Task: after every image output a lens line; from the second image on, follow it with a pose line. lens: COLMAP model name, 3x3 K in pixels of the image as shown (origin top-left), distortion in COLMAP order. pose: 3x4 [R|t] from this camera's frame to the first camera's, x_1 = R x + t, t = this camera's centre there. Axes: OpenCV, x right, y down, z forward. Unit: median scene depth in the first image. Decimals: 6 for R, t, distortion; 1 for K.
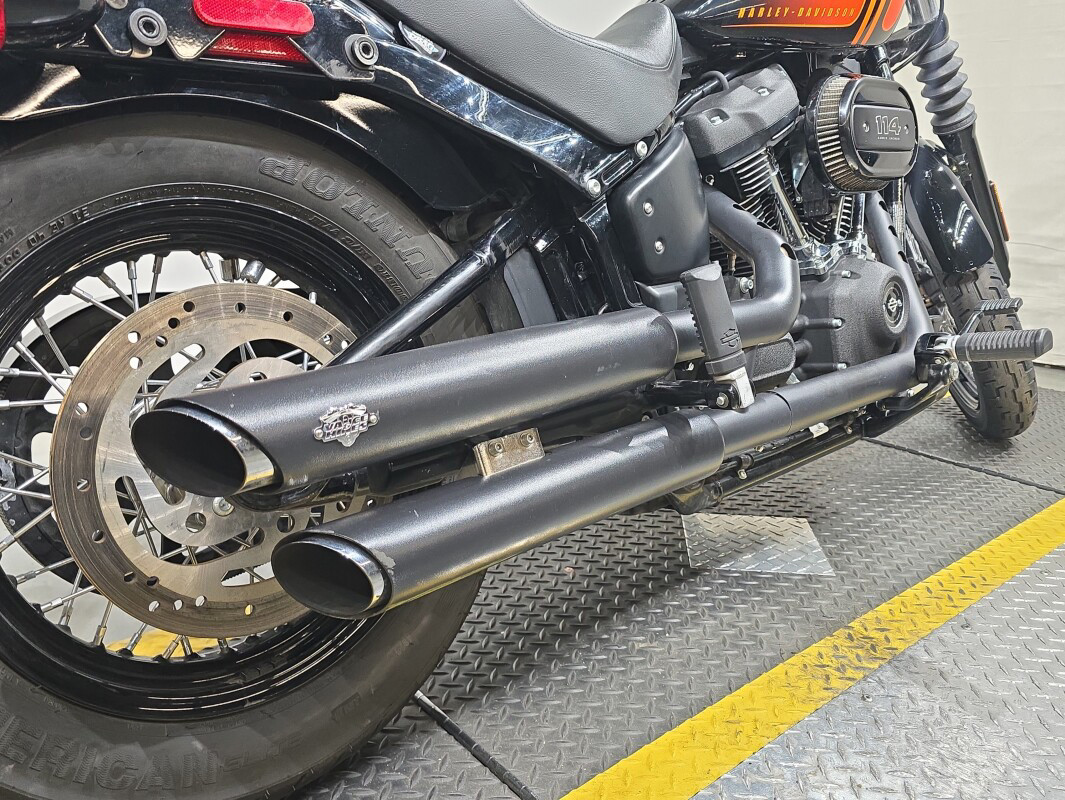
lens RADIAL K [[799.4, 0, 532.5], [0, 799.4, 400.0], [0, 0, 1]] dist [0.003808, 0.000215]
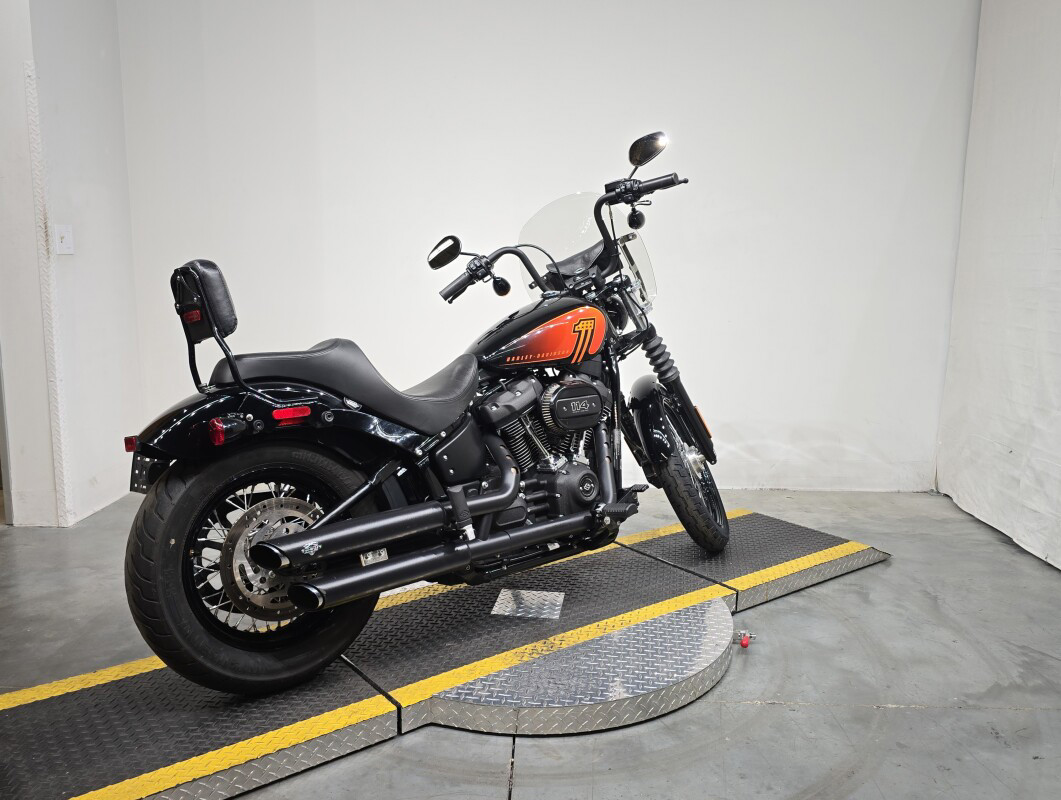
lens RADIAL K [[716.7, 0, 526.3], [0, 716.7, 400.7], [0, 0, 1]] dist [0.000496, -0.000407]
pose [[0.999911, 0.009764, -0.009054, 0.448384], [-0.010945, 0.989923, -0.141186, -0.110006], [0.007584, 0.141273, 0.989942, -1.340089]]
